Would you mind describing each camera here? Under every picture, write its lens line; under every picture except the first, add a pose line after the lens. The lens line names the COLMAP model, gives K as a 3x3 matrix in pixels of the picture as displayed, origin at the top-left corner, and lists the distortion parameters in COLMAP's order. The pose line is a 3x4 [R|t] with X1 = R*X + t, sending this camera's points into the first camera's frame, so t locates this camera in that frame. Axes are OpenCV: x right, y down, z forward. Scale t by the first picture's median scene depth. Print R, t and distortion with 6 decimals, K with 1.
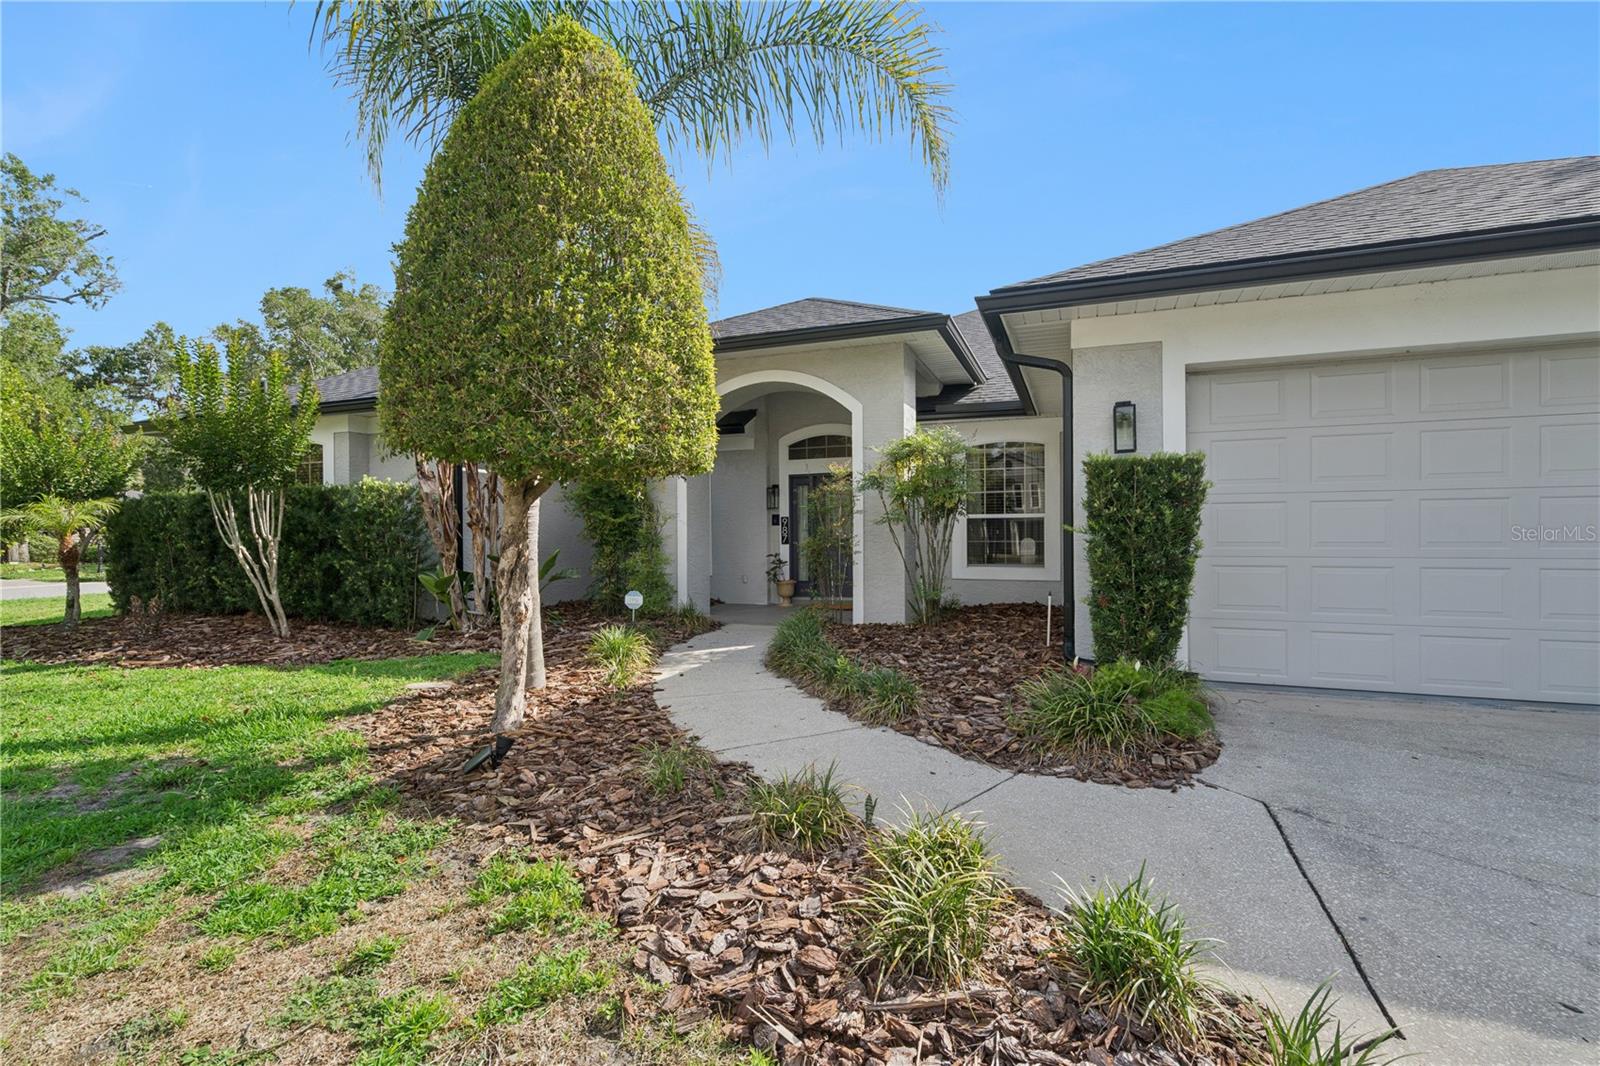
lens RADIAL K [[731.1, 0, 795.6], [0, 731.1, 535.2], [0, 0, 1]] dist [-0.002188, 0.000431]
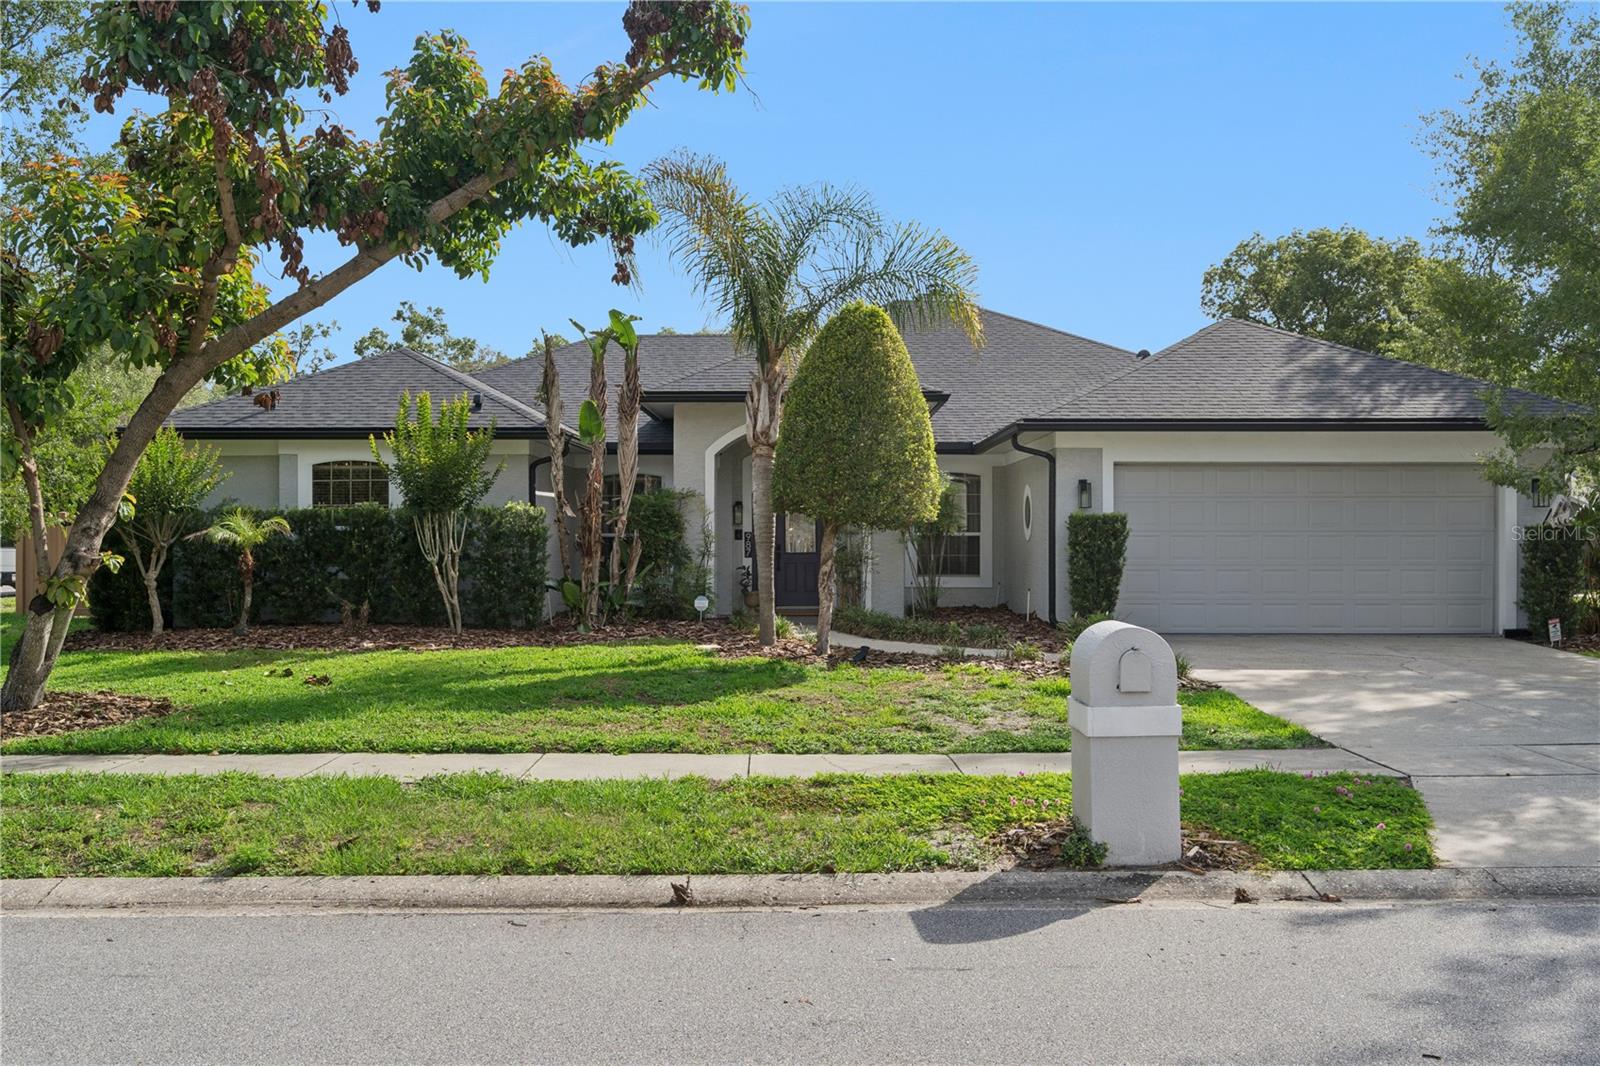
lens RADIAL K [[1350.4, 0, 801.8], [0, 1350.4, 534.6], [0, 0, 1]] dist [-0.007906, -0.000853]
pose [[0.937626, 0.004802, 0.347613, -1.516883], [-0.003824, 0.999987, -0.003499, -0.035369], [-0.347625, 0.001952, 0.937632, -2.099641]]
